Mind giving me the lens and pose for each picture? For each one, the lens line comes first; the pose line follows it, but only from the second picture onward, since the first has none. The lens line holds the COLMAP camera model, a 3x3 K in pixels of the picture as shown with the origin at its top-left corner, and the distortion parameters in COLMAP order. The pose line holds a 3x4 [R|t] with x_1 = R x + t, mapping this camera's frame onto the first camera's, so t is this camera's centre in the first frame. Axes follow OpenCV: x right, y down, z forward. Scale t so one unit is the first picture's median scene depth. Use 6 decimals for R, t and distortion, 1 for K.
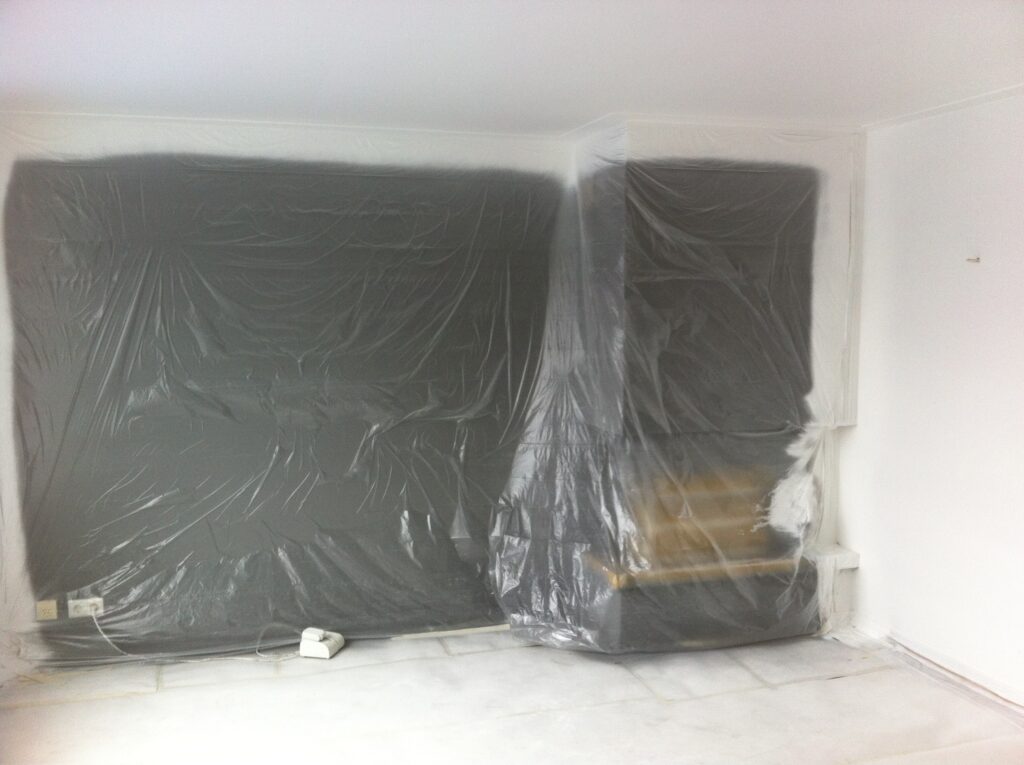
lens RADIAL K [[968.3, 0, 512.0], [0, 968.3, 382.5], [0, 0, 1]] dist [0.053148, -0.287055]
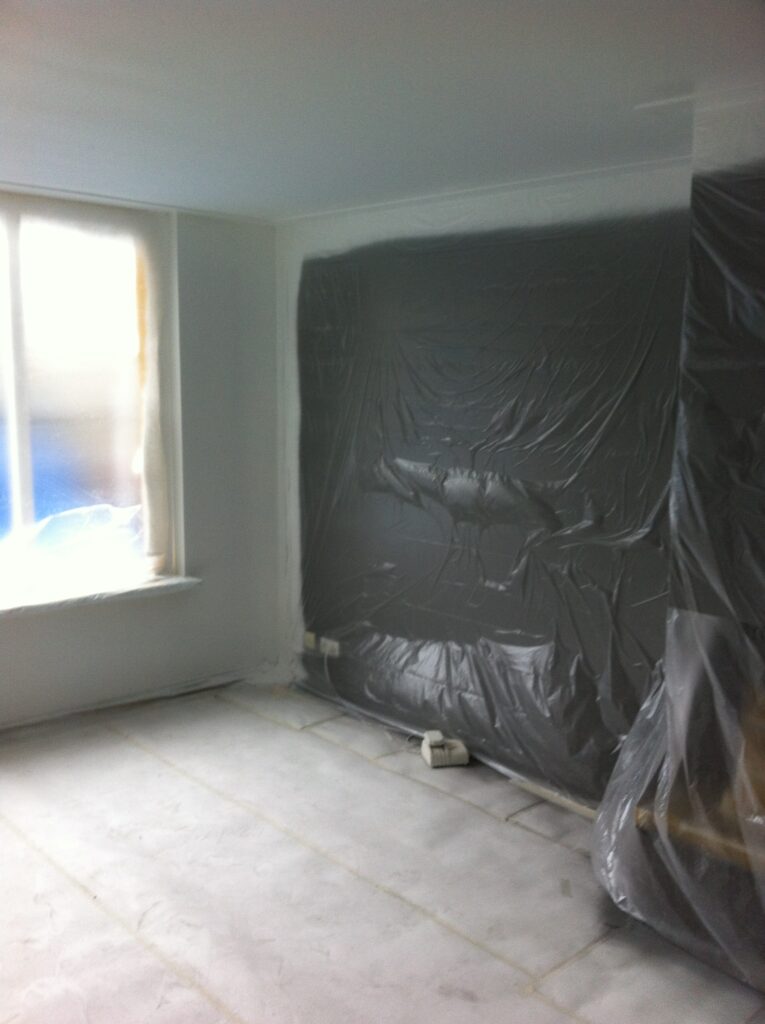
lens RADIAL K [[968.3, 0, 382.5], [0, 968.3, 512.0], [0, 0, 1]] dist [0.053148, -0.287055]
pose [[0.432935, 0.139839, -0.890512, 0.581361], [-0.104793, 0.989003, 0.104359, -0.052950], [0.895313, 0.048139, 0.442829, 0.517598]]
